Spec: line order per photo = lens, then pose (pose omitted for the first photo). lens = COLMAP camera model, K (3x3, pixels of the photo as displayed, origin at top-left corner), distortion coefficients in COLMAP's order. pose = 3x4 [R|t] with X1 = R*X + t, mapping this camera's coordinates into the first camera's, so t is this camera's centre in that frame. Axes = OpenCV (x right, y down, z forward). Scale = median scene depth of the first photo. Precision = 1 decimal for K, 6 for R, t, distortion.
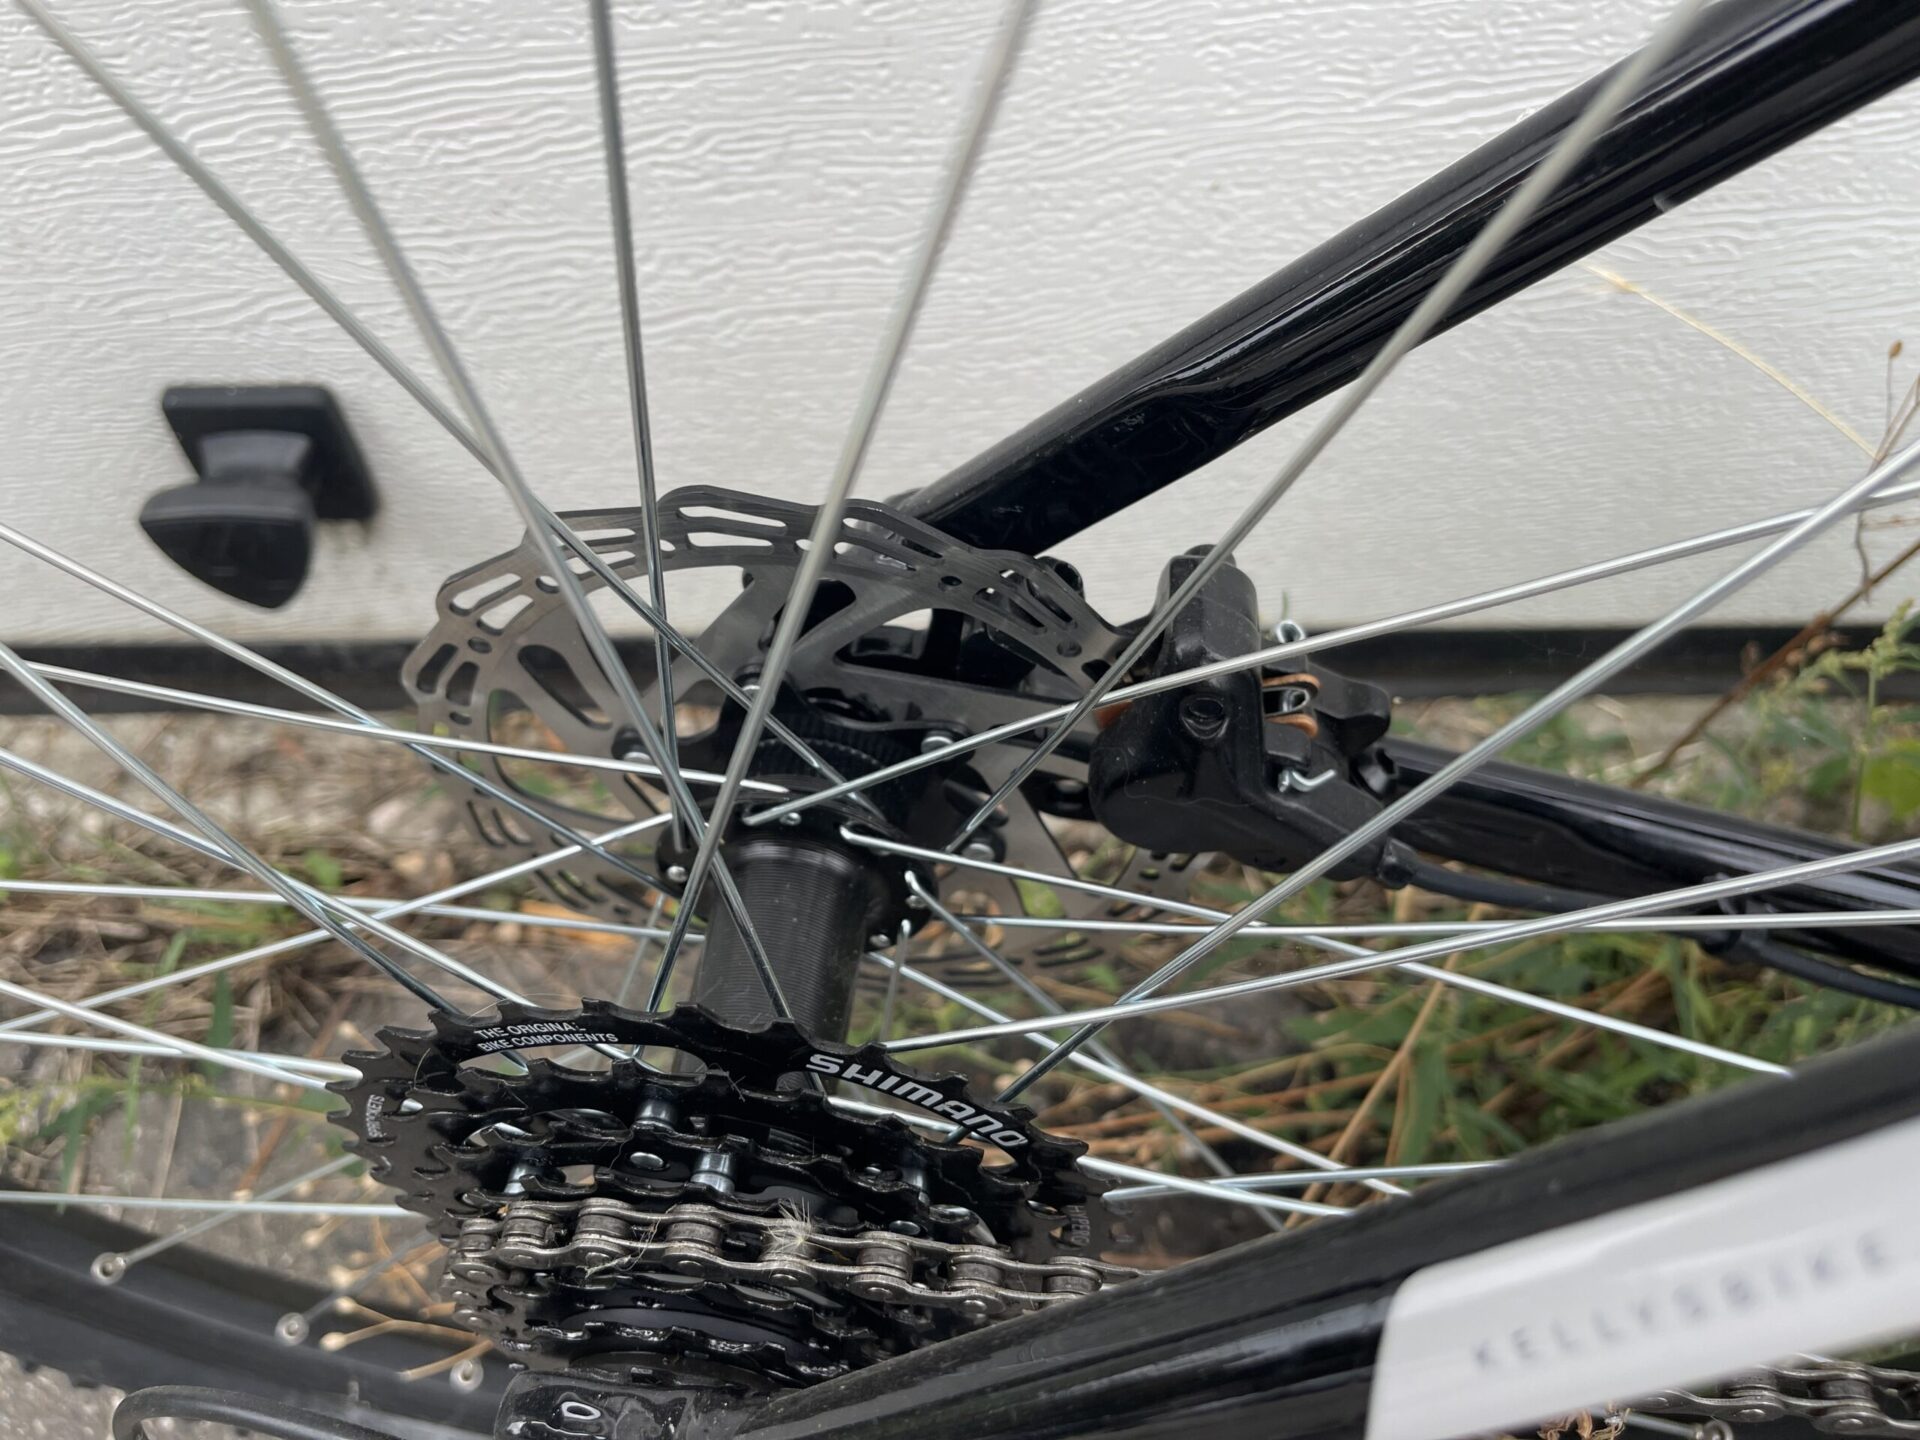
lens RADIAL K [[1442.5, 0, 933.8], [0, 1442.5, 728.0], [0, 0, 1]] dist [0.064399, -0.110090]
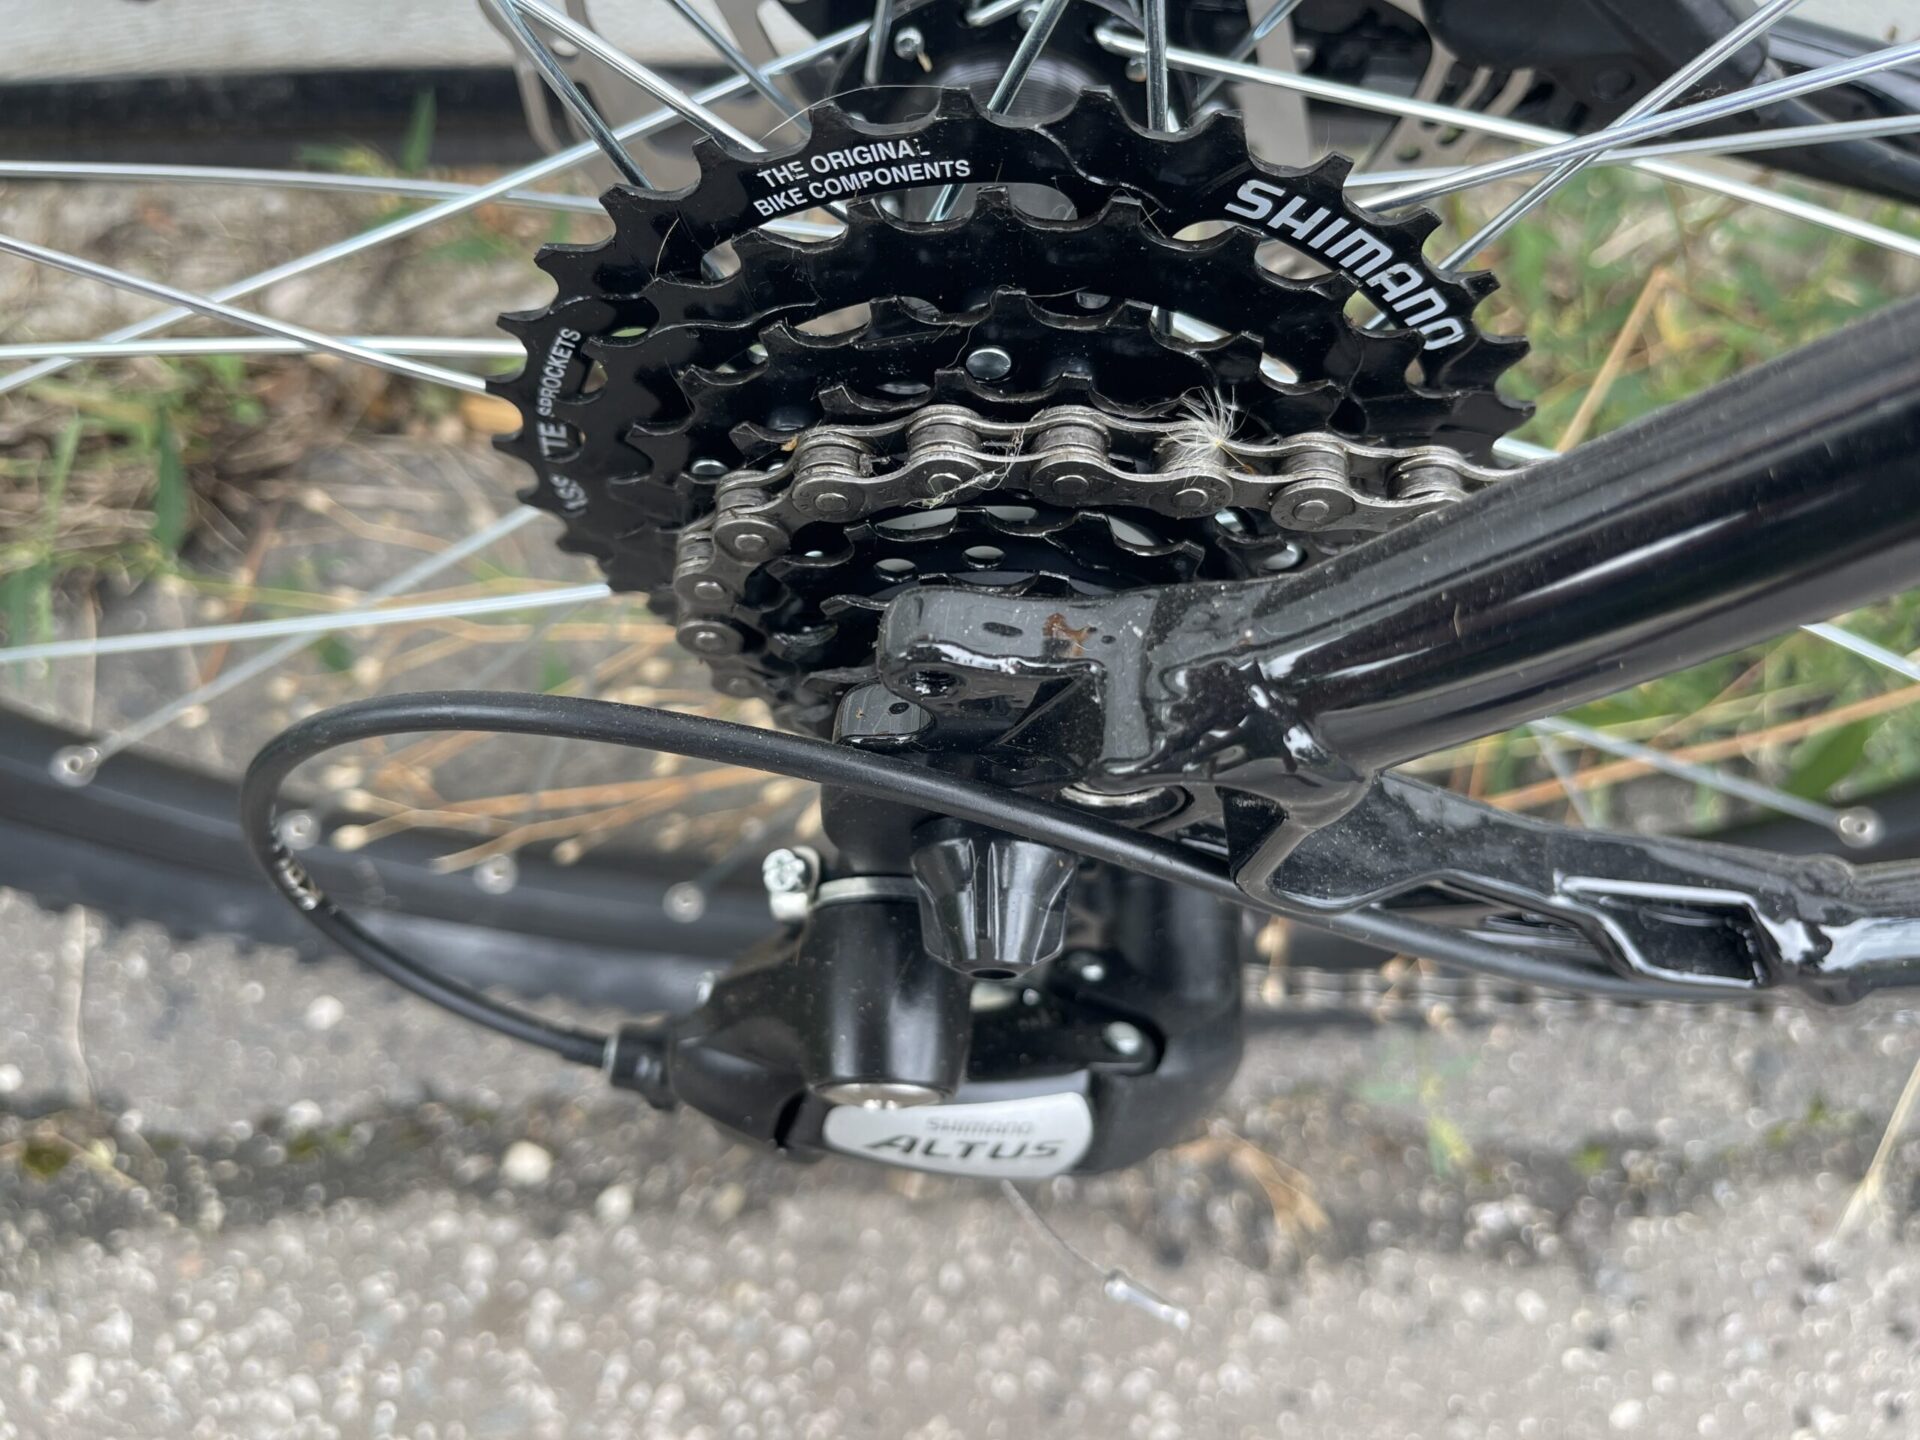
lens RADIAL K [[1442.5, 0, 933.8], [0, 1442.5, 728.0], [0, 0, 1]] dist [0.064399, -0.110090]
pose [[0.992900, -0.044341, 0.110375, -0.325292], [0.015872, 0.969011, 0.246508, 0.302115], [-0.117885, -0.243006, 0.962835, 0.238337]]
